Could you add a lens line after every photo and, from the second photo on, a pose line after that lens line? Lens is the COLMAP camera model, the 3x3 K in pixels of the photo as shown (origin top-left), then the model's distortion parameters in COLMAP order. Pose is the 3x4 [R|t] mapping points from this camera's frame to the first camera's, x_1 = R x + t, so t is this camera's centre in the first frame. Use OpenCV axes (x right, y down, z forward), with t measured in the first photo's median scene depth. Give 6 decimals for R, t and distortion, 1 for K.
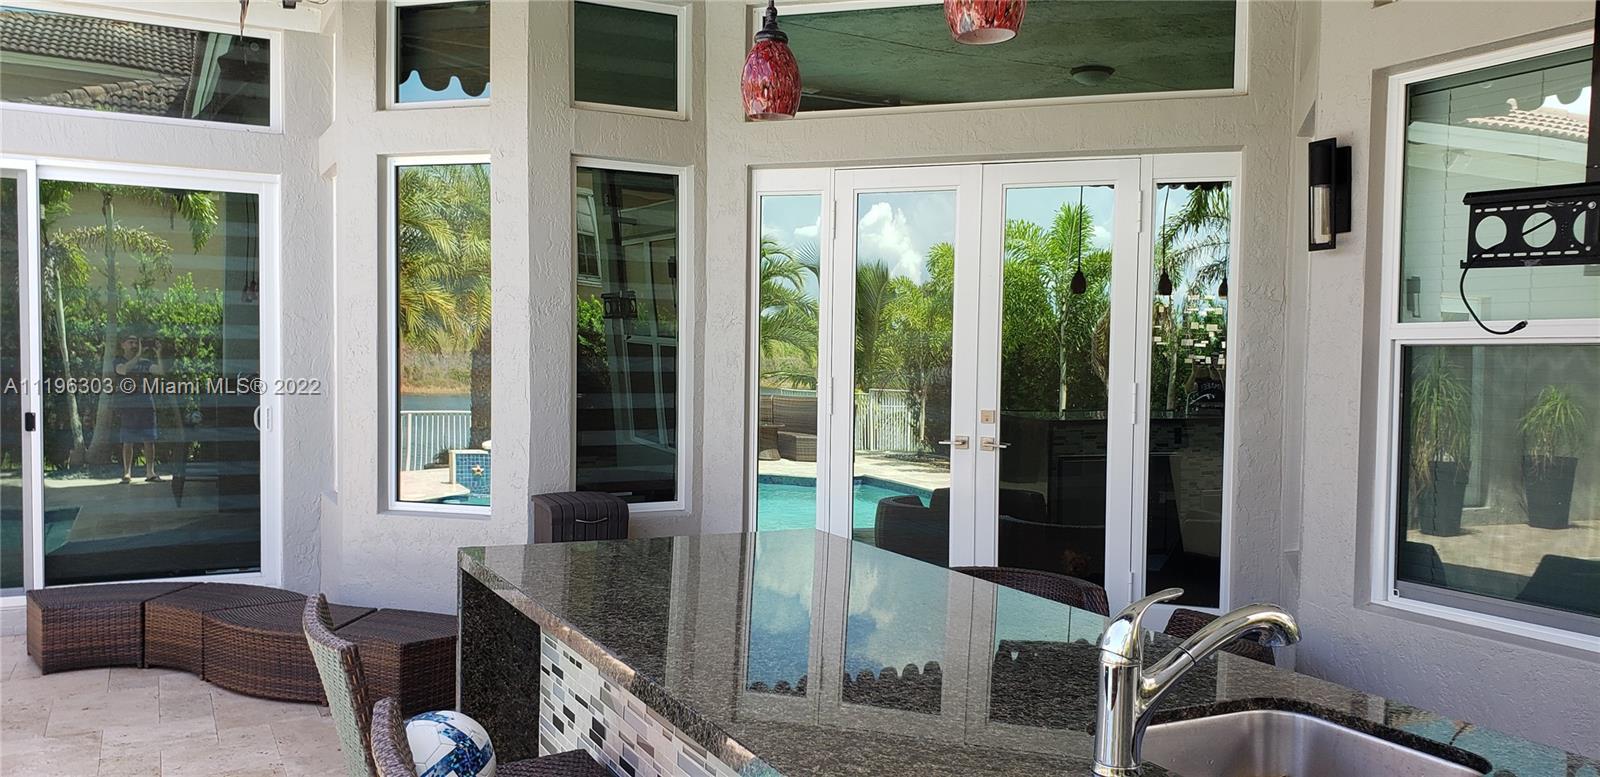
lens RADIAL K [[1237.3, 0, 797.2], [0, 1237.3, 405.1], [0, 0, 1]] dist [0.010366, 0.009582]
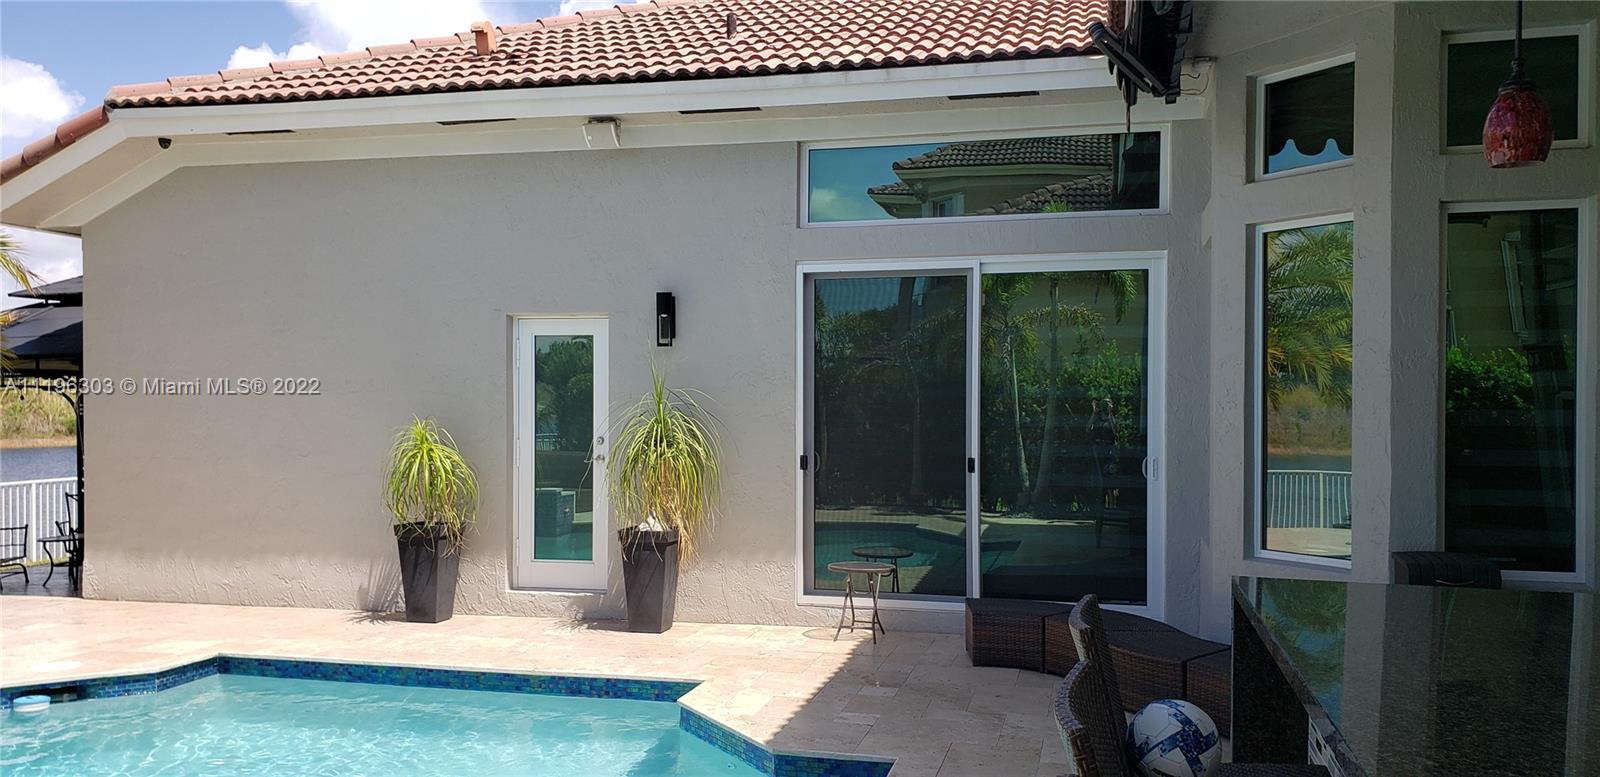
lens RADIAL K [[1250.1, 0, 806.7], [0, 1250.1, 415.2], [0, 0, 1]] dist [0.115033, -0.237571]
pose [[0.747820, -0.004250, -0.663888, 0.100297], [-0.023320, 0.999194, -0.032665, 0.007752], [0.663492, 0.039909, 0.747118, -0.063278]]
